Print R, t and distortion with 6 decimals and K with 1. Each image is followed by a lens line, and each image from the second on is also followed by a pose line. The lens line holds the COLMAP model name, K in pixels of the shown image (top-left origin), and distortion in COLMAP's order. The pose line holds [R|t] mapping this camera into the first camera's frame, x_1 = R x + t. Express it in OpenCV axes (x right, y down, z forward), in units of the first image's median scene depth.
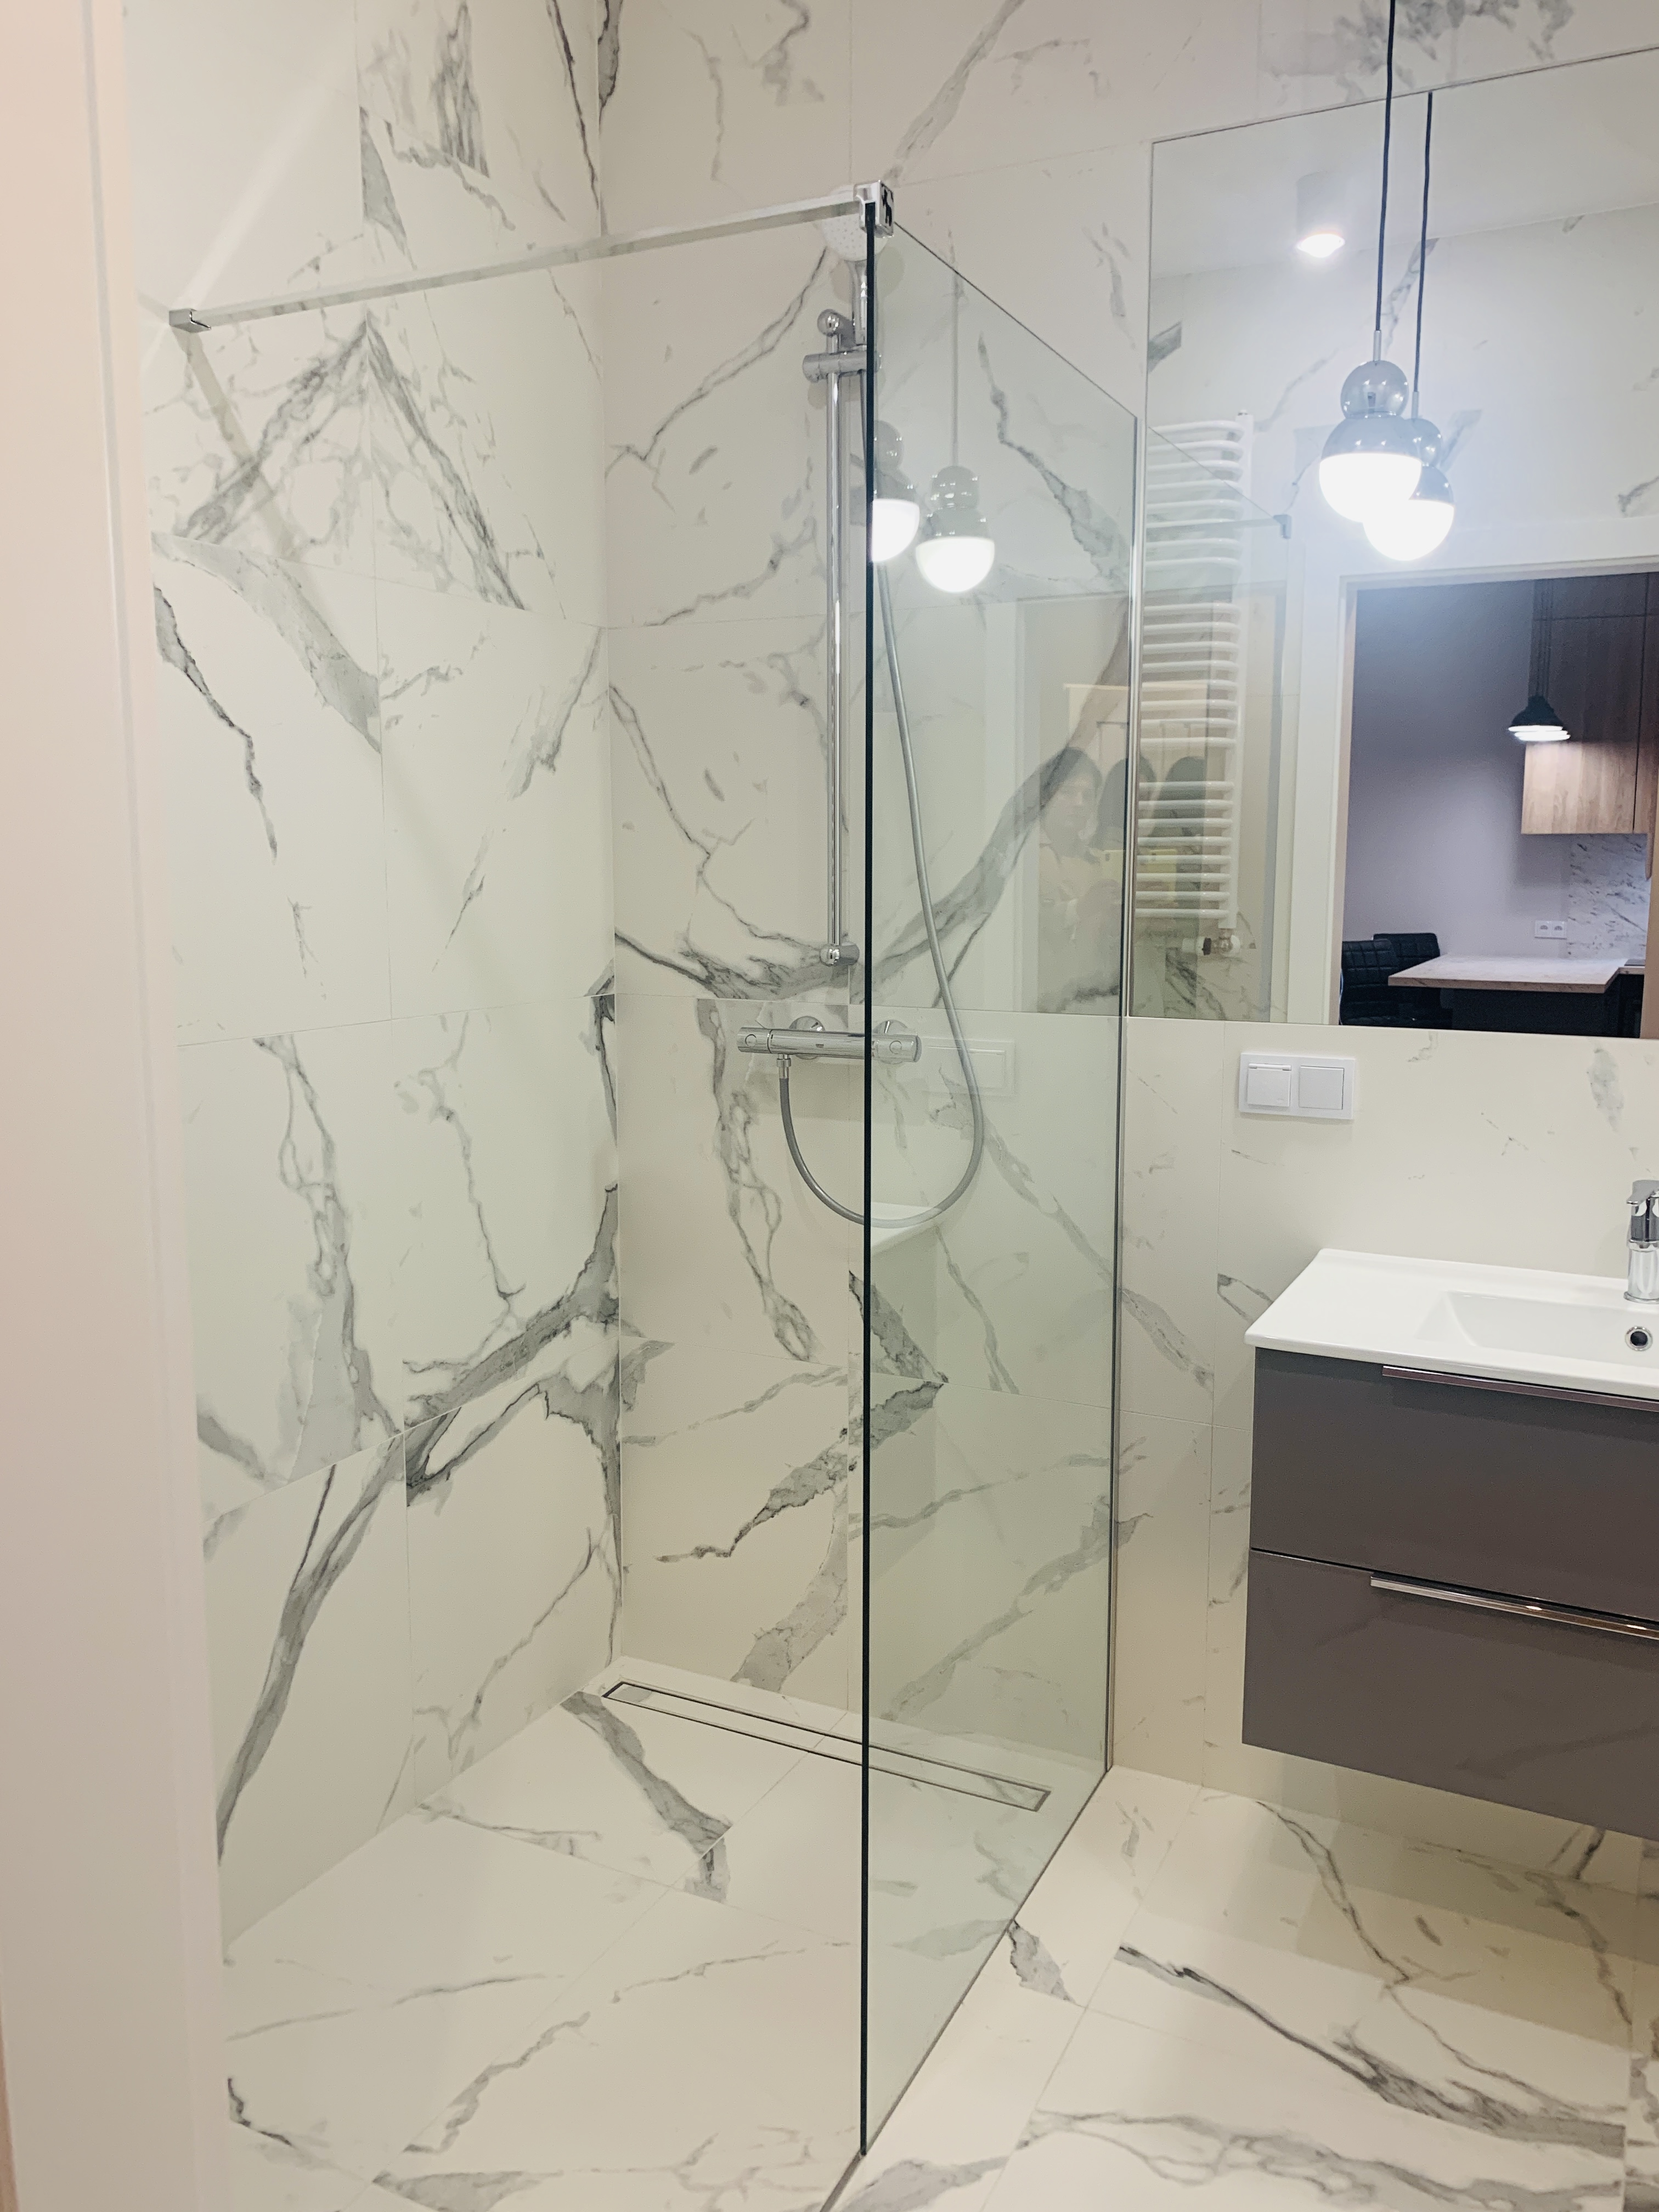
lens RADIAL K [[1687.3, 0, 842.6], [0, 1687.3, 1091.0], [0, 0, 1]] dist [0.015613, -0.030793]
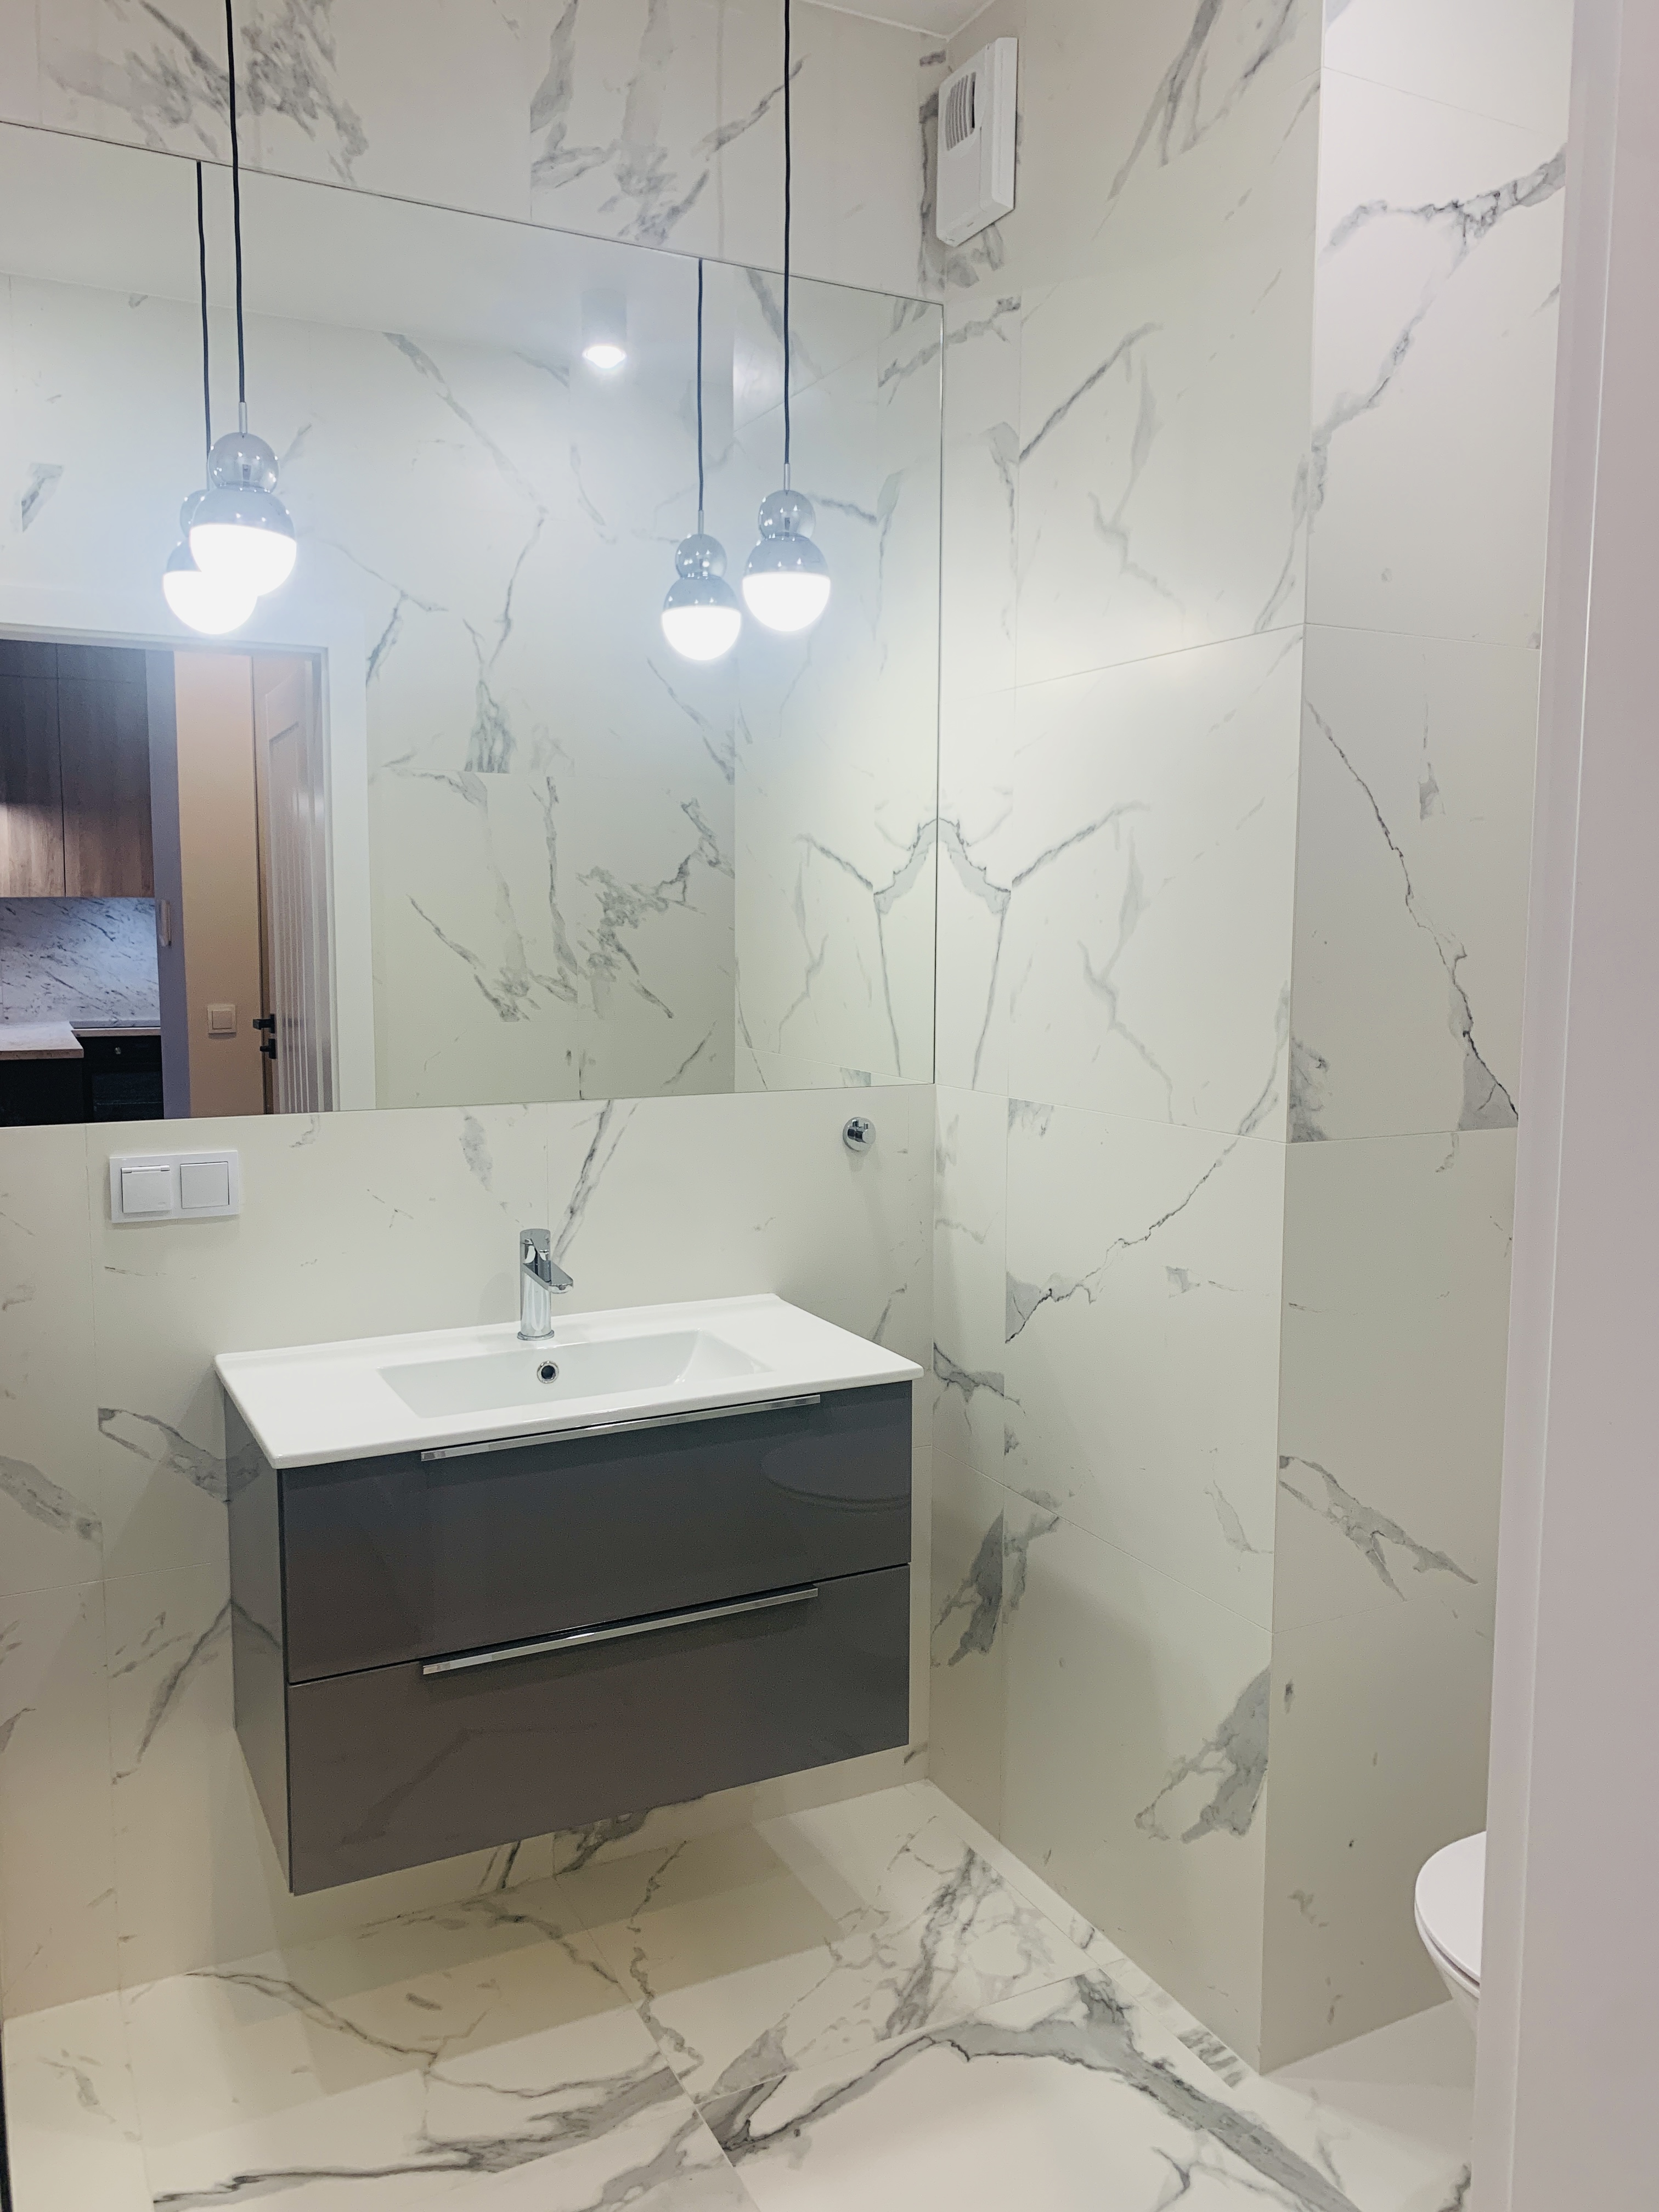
lens RADIAL K [[1687.3, 0, 842.6], [0, 1687.3, 1091.0], [0, 0, 1]] dist [0.015613, -0.030793]
pose [[0.576867, -0.080654, 0.812846, -0.290475], [0.106605, 0.994036, 0.022977, -0.040165], [-0.809852, 0.073399, 0.582025, 0.175496]]
